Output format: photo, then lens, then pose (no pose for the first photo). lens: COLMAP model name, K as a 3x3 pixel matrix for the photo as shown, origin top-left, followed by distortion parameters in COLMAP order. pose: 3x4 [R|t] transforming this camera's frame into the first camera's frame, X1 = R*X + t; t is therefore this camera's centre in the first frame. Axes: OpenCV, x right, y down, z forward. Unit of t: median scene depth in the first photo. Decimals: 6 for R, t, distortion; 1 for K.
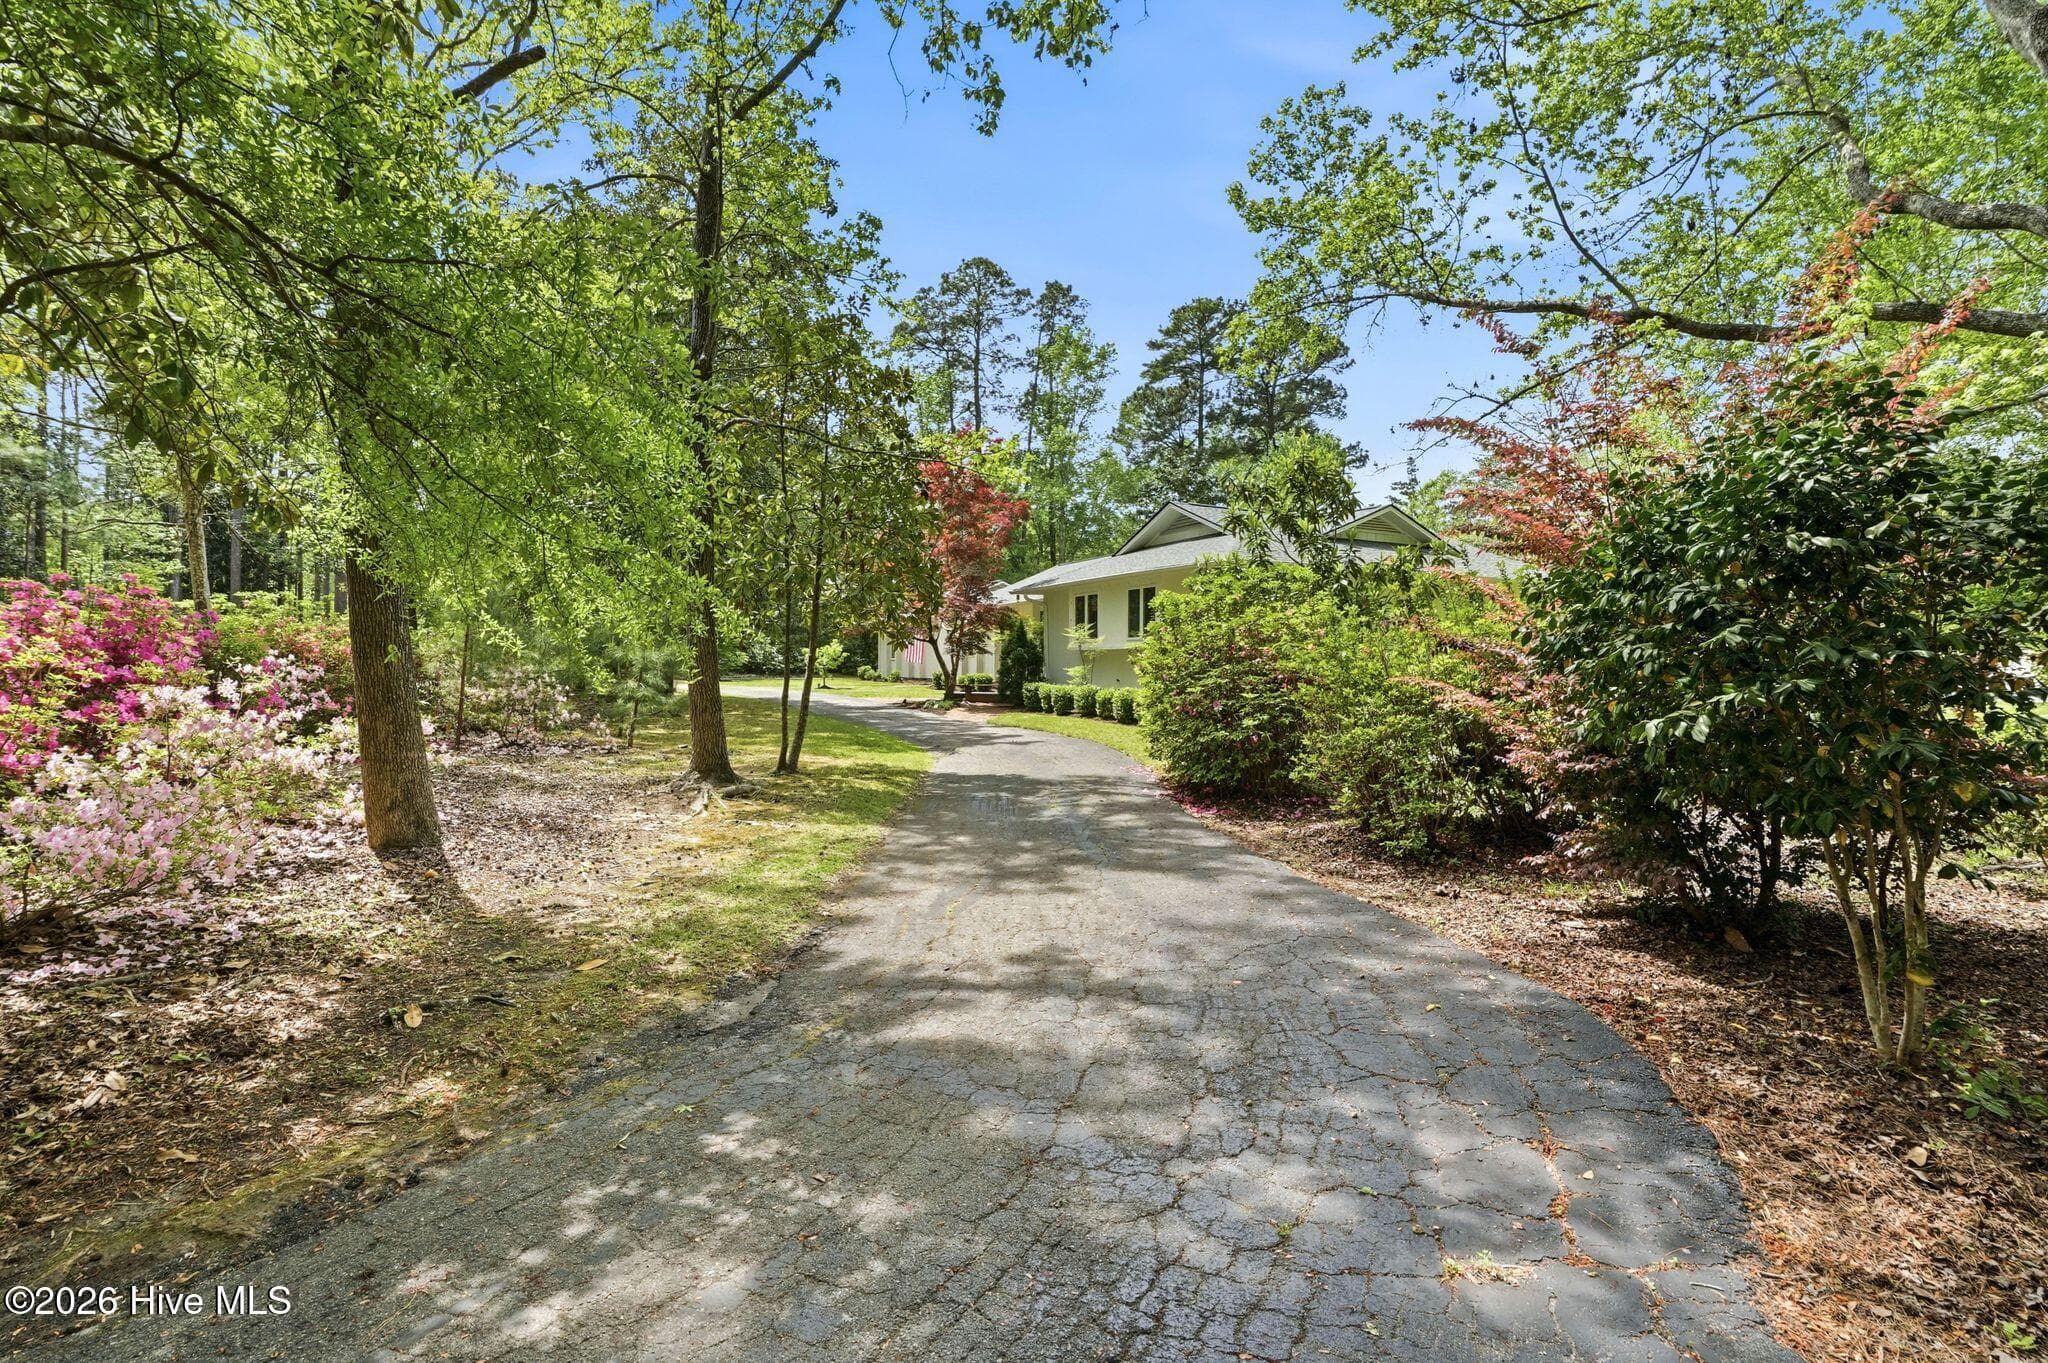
lens RADIAL K [[952.6, 0, 1019.8], [0, 952.6, 666.5], [0, 0, 1]] dist [-0.027339, 0.000618]
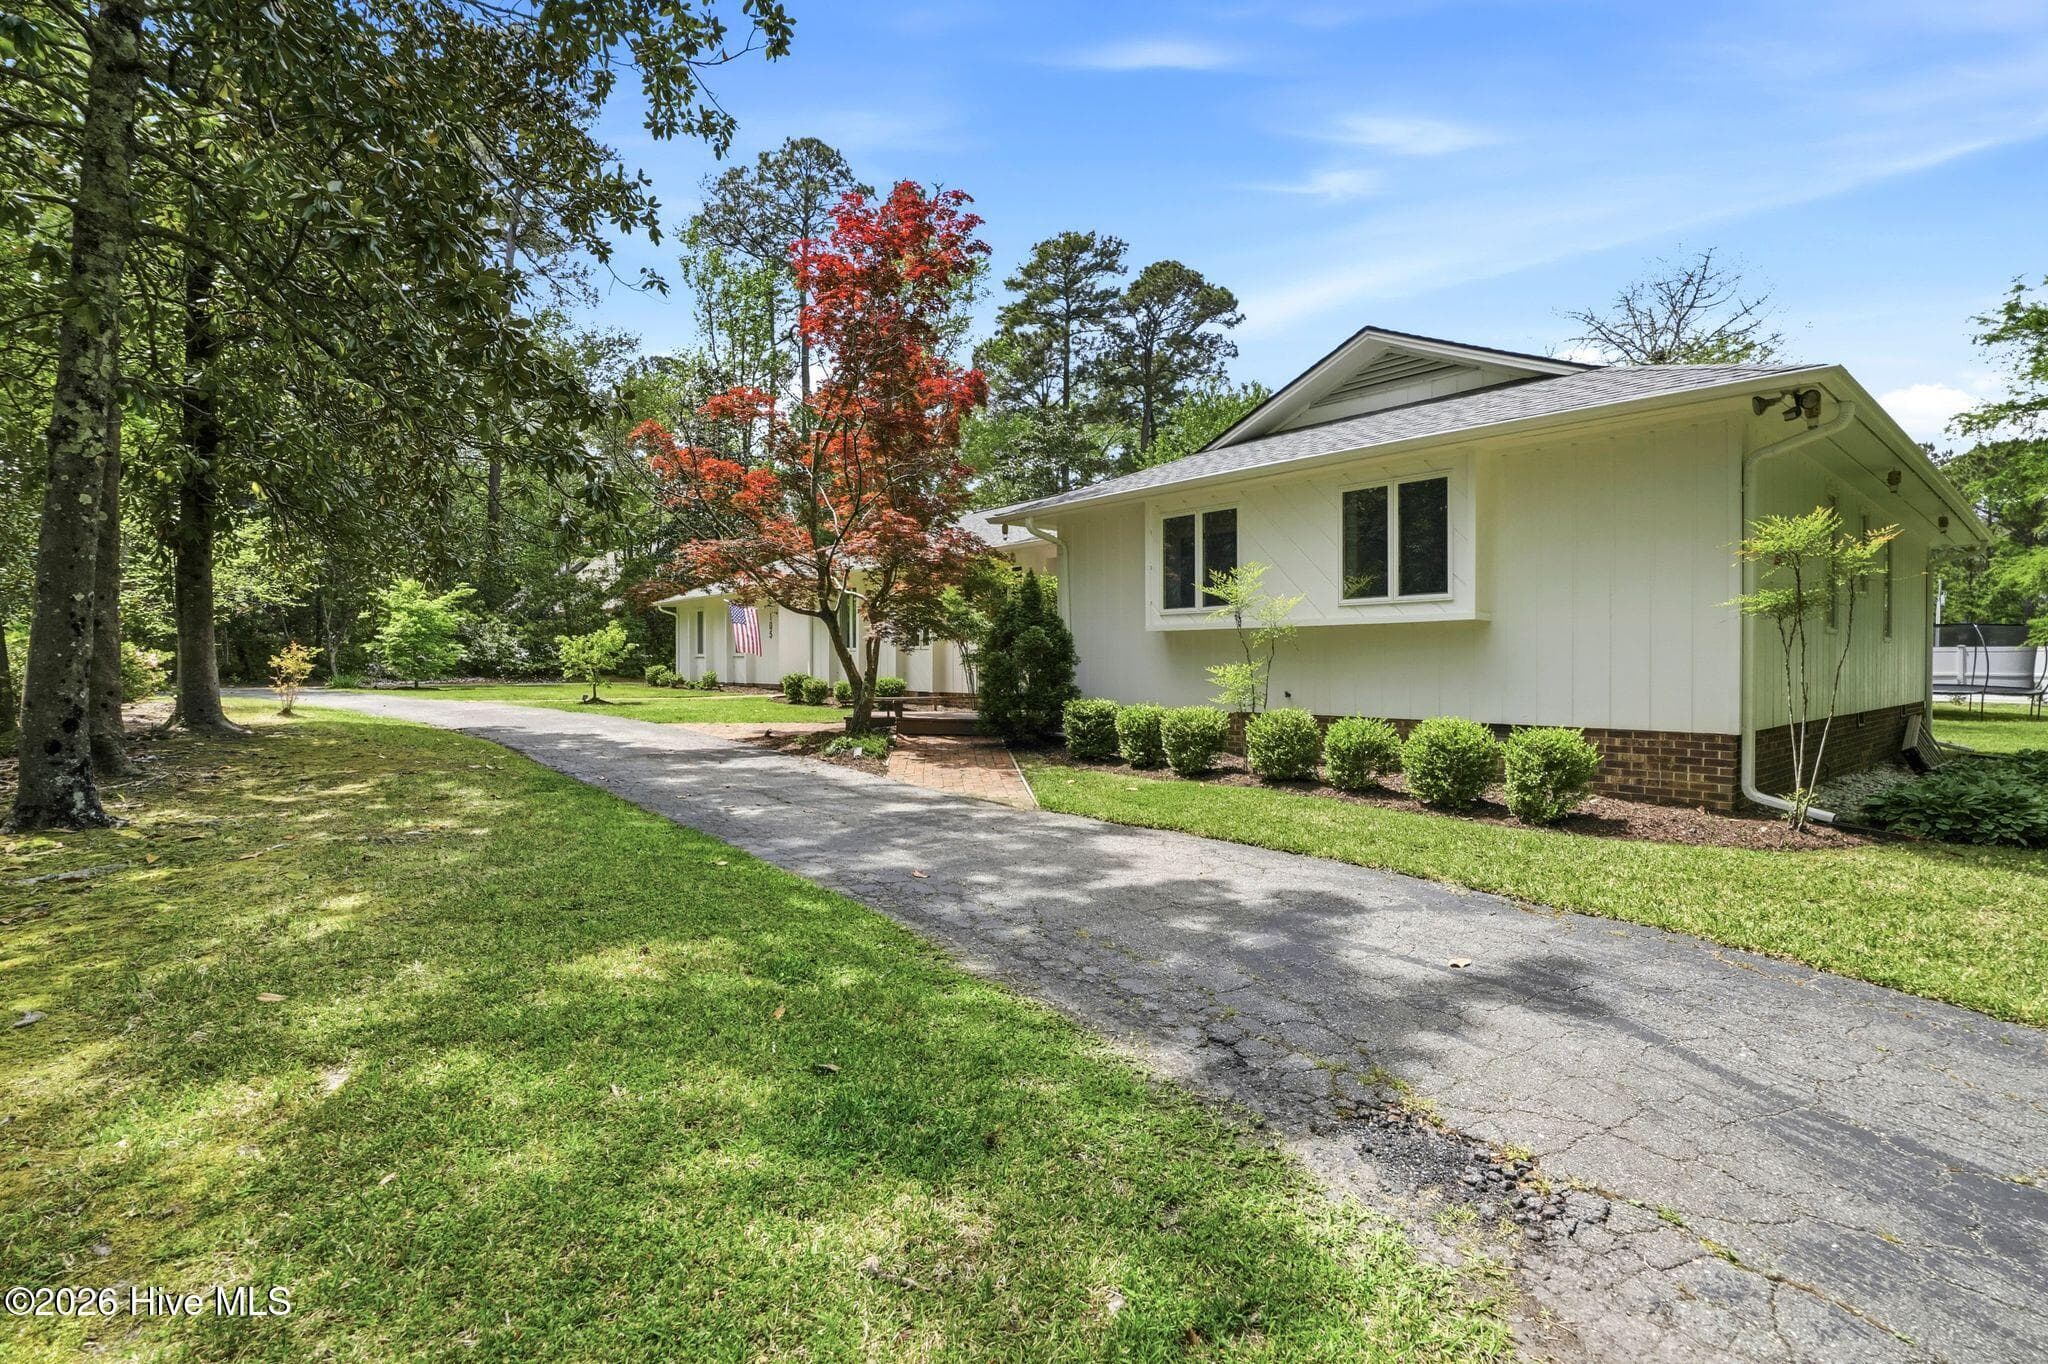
lens RADIAL K [[952.6, 0, 1019.8], [0, 952.6, 667.0], [0, 0, 1]] dist [-0.027339, 0.000618]
pose [[0.975395, 0.000151, 0.220463, -0.046757], [-0.000127, 1.000000, -0.000126, 0.000445], [-0.220464, 0.000095, 0.975395, 0.221686]]
